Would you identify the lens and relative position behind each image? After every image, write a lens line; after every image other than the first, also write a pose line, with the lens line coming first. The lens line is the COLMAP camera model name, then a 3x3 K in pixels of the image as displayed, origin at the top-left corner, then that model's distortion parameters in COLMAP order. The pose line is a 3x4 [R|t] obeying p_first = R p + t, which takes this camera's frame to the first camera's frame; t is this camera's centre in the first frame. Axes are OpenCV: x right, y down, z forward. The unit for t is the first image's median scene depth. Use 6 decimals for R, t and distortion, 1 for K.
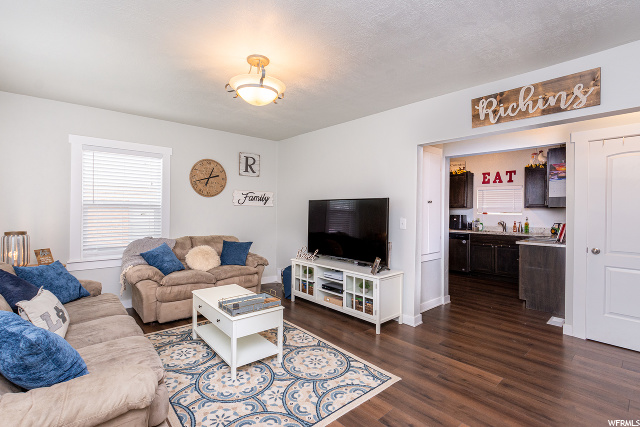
lens RADIAL K [[299.1, 0, 306.2], [0, 299.1, 209.5], [0, 0, 1]] dist [0.001602, 0.000153]
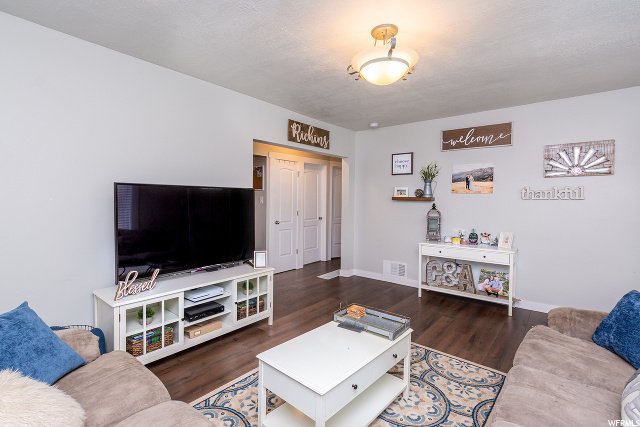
lens RADIAL K [[302.3, 0, 306.2], [0, 302.3, 212.0], [0, 0, 1]] dist [-0.001107, -0.000389]
pose [[-0.140407, -0.052369, 0.988708, -0.685687], [-0.012898, 0.998612, 0.051062, -0.016061], [-0.990010, -0.005583, -0.140888, 0.919935]]
